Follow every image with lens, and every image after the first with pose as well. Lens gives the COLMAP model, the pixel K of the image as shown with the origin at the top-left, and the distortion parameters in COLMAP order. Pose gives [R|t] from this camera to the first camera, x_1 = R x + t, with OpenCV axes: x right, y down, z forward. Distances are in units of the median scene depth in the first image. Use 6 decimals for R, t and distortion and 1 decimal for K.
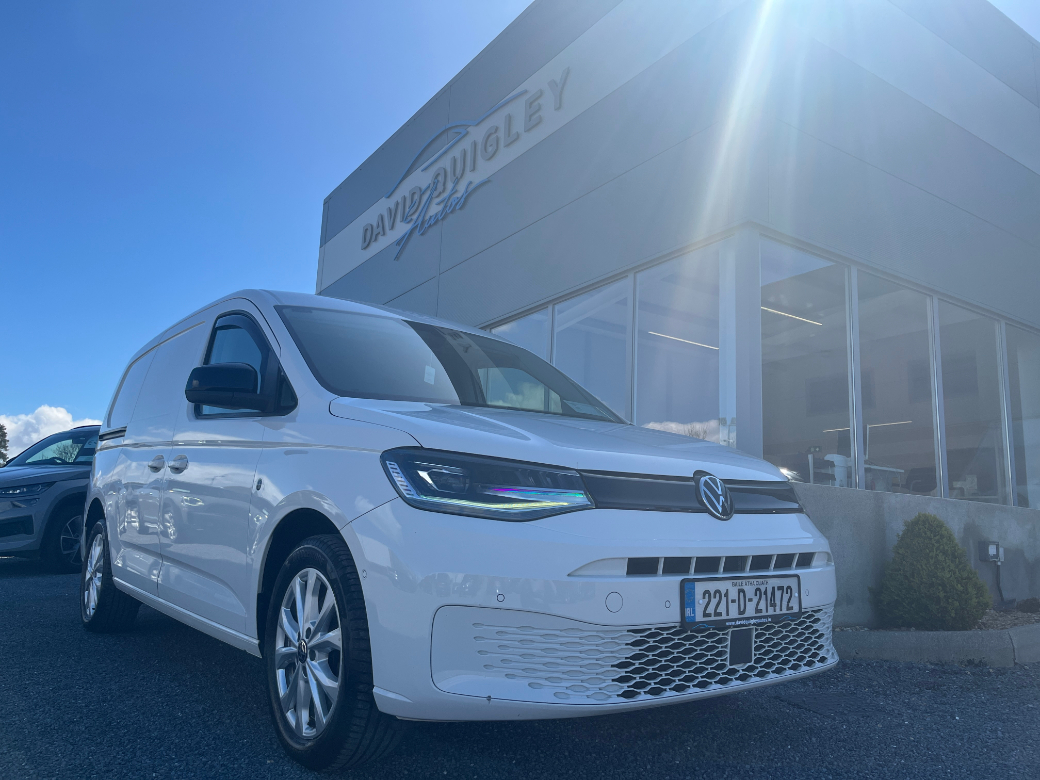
lens RADIAL K [[791.3, 0, 543.4], [0, 791.3, 391.4], [0, 0, 1]] dist [-0.000356, -0.001385]
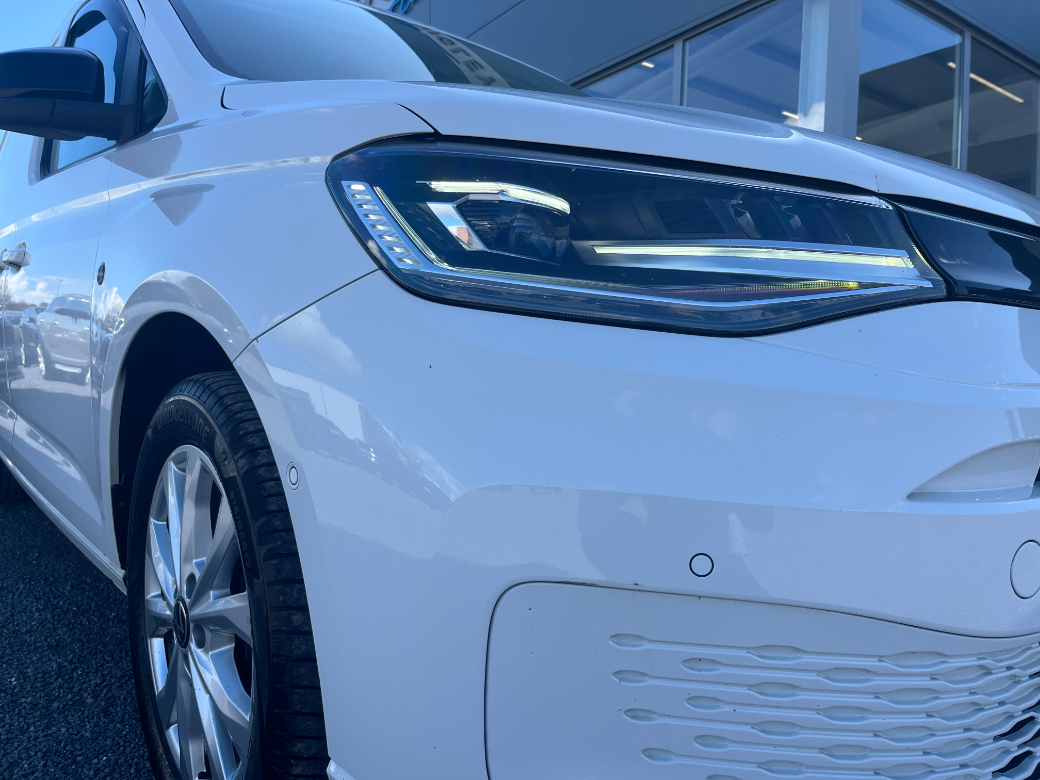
lens RADIAL K [[789.0, 0, 520.0], [0, 789.0, 390.0], [0, 0, 1]] dist [-0.070252, 0.000410]
pose [[0.999946, 0.009197, -0.004861, -0.108865], [-0.008156, 0.983180, 0.182456, 0.113942], [0.006458, -0.182406, 0.983202, 0.595260]]
